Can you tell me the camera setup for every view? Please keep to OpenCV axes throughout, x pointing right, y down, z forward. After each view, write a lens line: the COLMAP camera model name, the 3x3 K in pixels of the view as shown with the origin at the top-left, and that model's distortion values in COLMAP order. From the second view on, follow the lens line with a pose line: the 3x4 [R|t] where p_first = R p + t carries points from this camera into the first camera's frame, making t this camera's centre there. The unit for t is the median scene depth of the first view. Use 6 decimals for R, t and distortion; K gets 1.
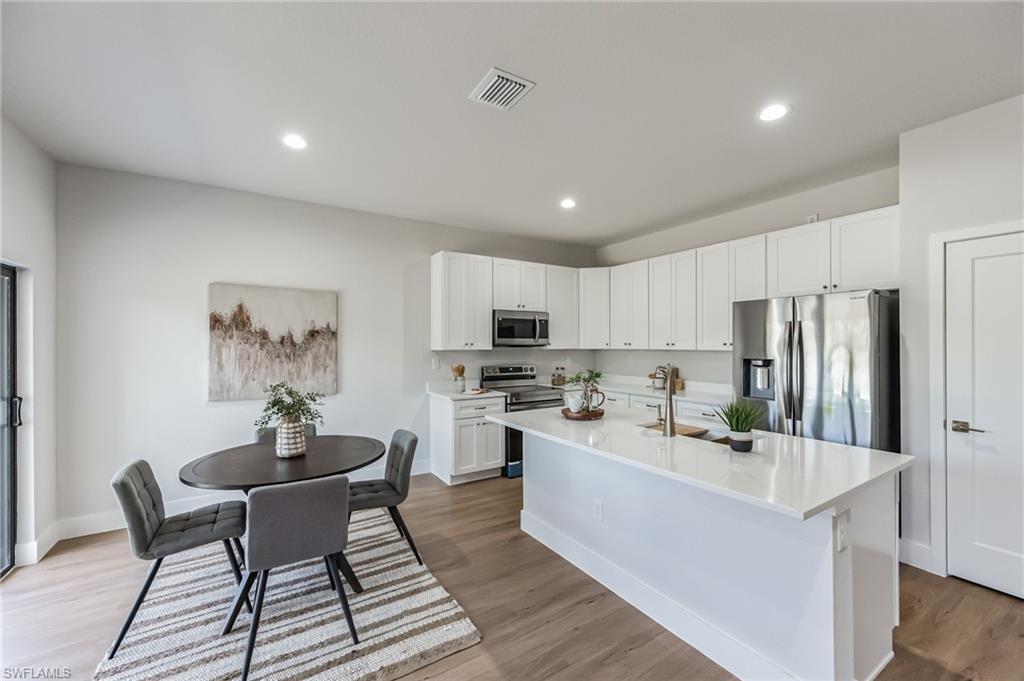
lens RADIAL K [[410.5, 0, 512.0], [0, 410.5, 342.2], [0, 0, 1]] dist [0.000286, -0.000506]
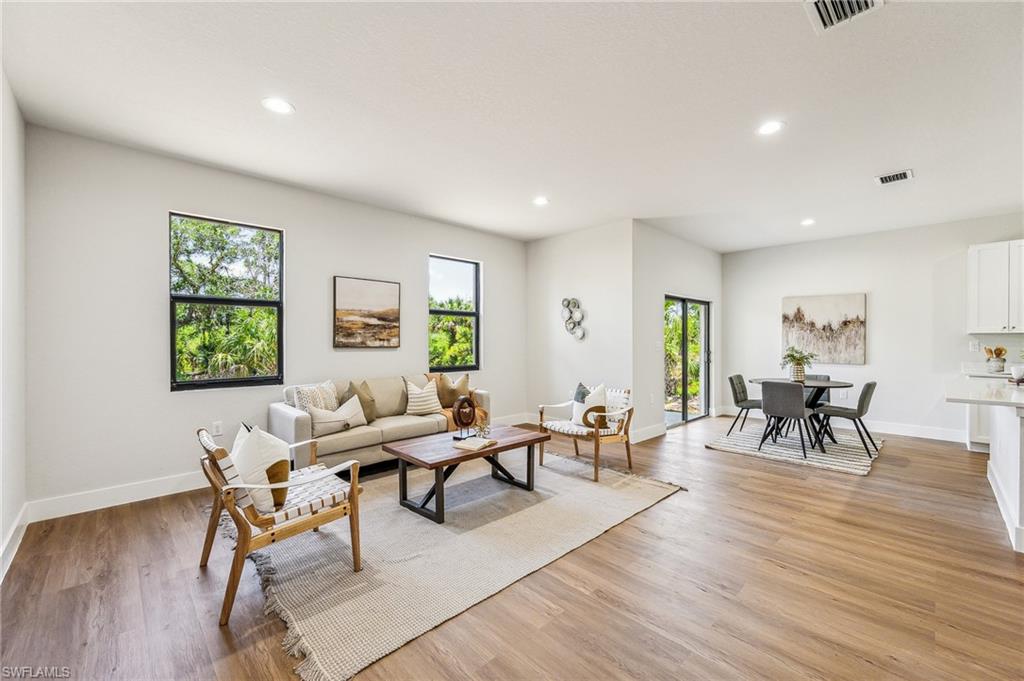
lens RADIAL K [[410.5, 0, 516.5], [0, 410.5, 339.8], [0, 0, 1]] dist [0.000286, -0.000506]
pose [[0.211951, 0.002084, -0.977278, 0.664663], [0.002518, 0.999993, 0.002679, 0.030442], [0.977277, -0.003029, 0.211945, -0.461300]]
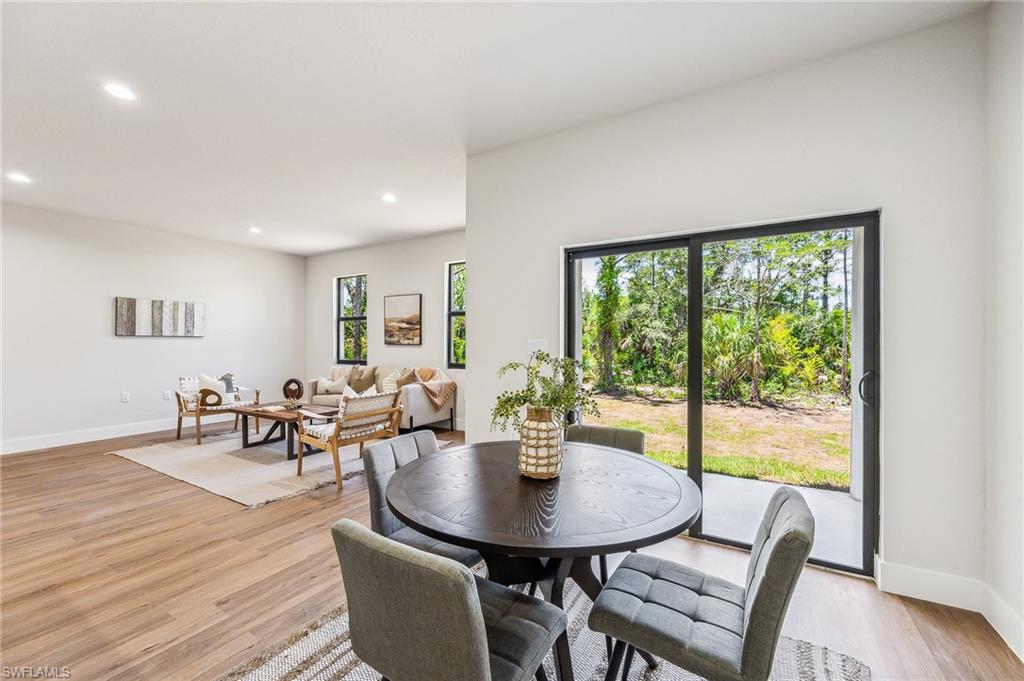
lens RADIAL K [[410.5, 0, 516.9], [0, 410.5, 339.0], [0, 0, 1]] dist [0.000286, -0.000506]
pose [[-0.886029, 0.001165, -0.463627, -0.125718], [0.005092, 0.999961, -0.007218, 0.044561], [0.463601, -0.008756, -0.886001, 0.850984]]
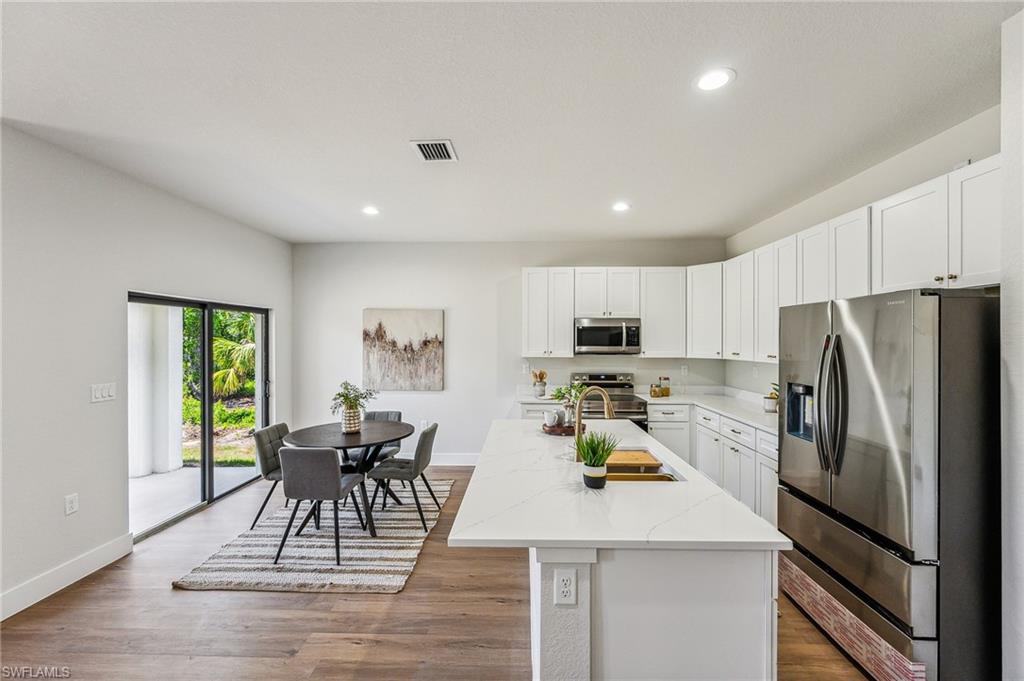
lens RADIAL K [[410.5, 0, 509.2], [0, 410.5, 340.1], [0, 0, 1]] dist [0.000286, -0.000506]
pose [[0.828108, 0.001356, -0.560567, 0.416295], [0.001160, 0.999991, 0.004132, -0.031070], [0.560567, -0.004072, 0.828099, 0.060788]]
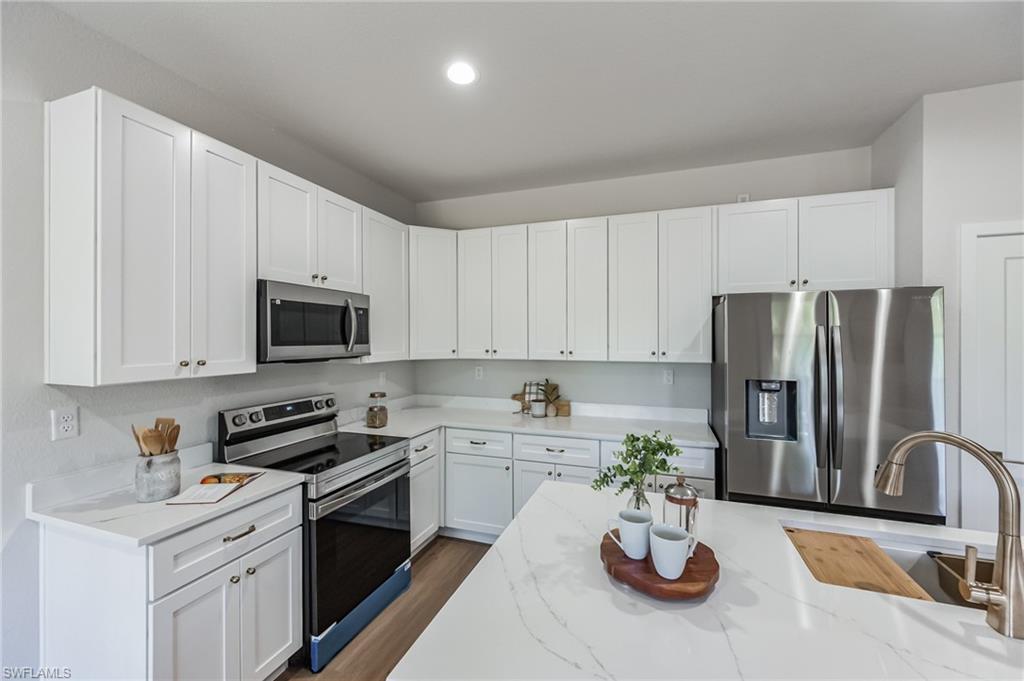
lens RADIAL K [[410.5, 0, 505.2], [0, 410.5, 336.5], [0, 0, 1]] dist [0.000286, -0.000506]
pose [[0.790674, 0.002165, 0.612234, -0.110782], [-0.002999, 0.999995, 0.000338, -0.021740], [-0.612230, -0.002104, 0.790677, 0.530706]]
